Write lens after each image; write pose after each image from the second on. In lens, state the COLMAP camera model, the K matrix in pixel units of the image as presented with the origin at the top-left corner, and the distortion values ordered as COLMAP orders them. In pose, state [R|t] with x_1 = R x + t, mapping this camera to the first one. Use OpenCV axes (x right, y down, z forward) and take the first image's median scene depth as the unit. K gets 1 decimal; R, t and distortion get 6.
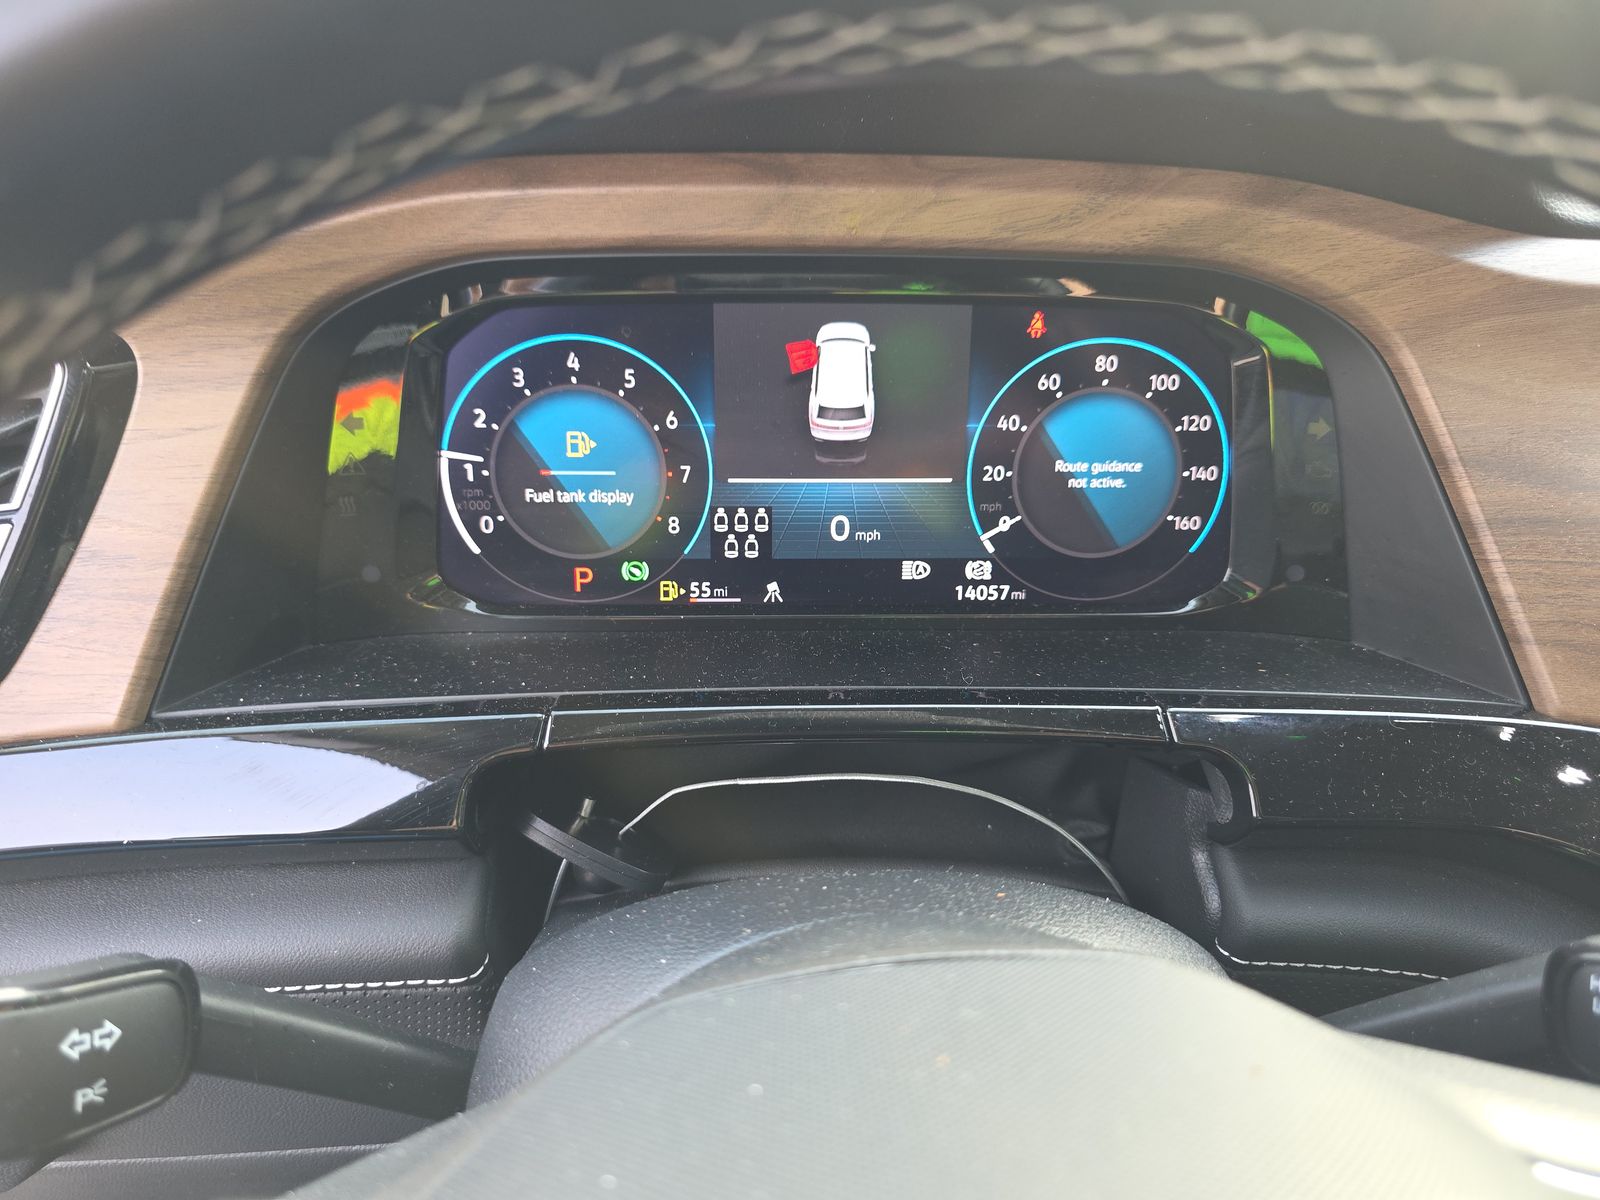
lens RADIAL K [[1068.7, 0, 801.3], [0, 1068.7, 602.2], [0, 0, 1]] dist [0.030532, -0.039638]
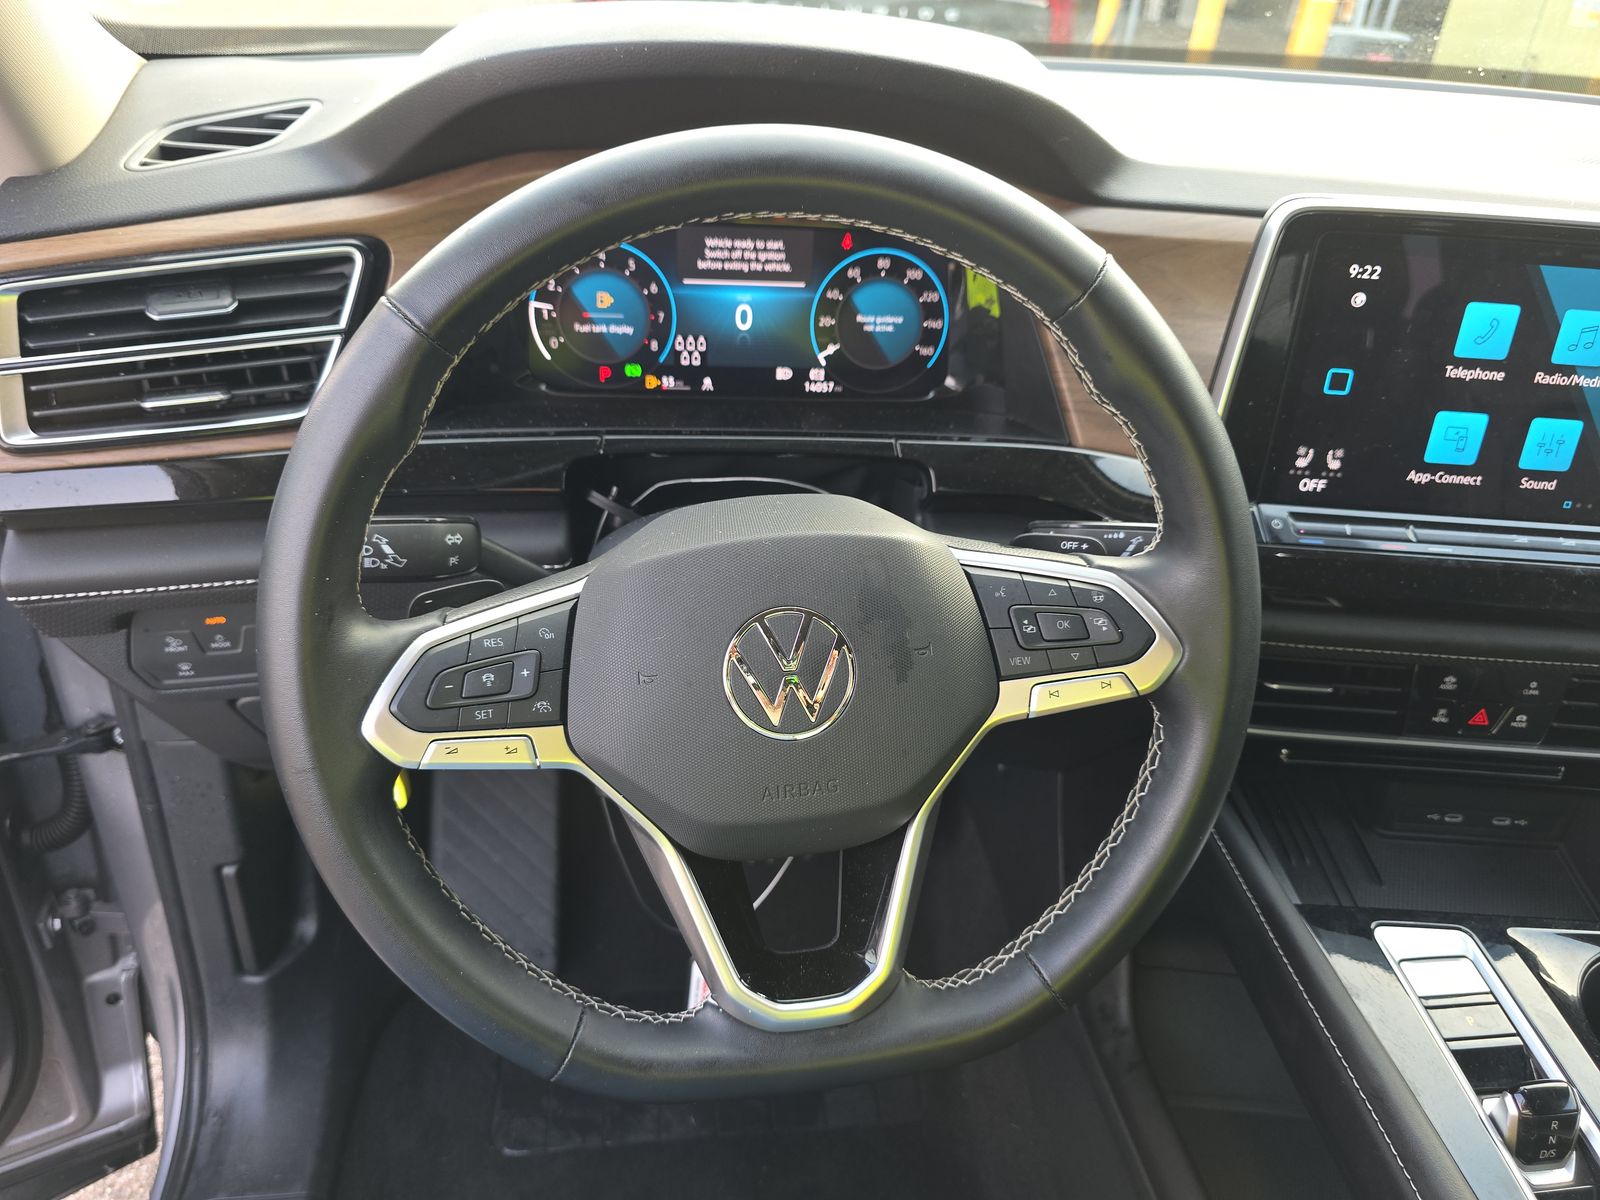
lens RADIAL K [[1068.7, 0, 789.8], [0, 1068.7, 596.9], [0, 0, 1]] dist [0.030532, -0.039638]
pose [[0.996822, 0.003568, 0.079576, -0.030432], [-0.015031, 0.989475, 0.143919, 0.090138], [-0.078225, -0.144658, 0.986385, -0.934406]]
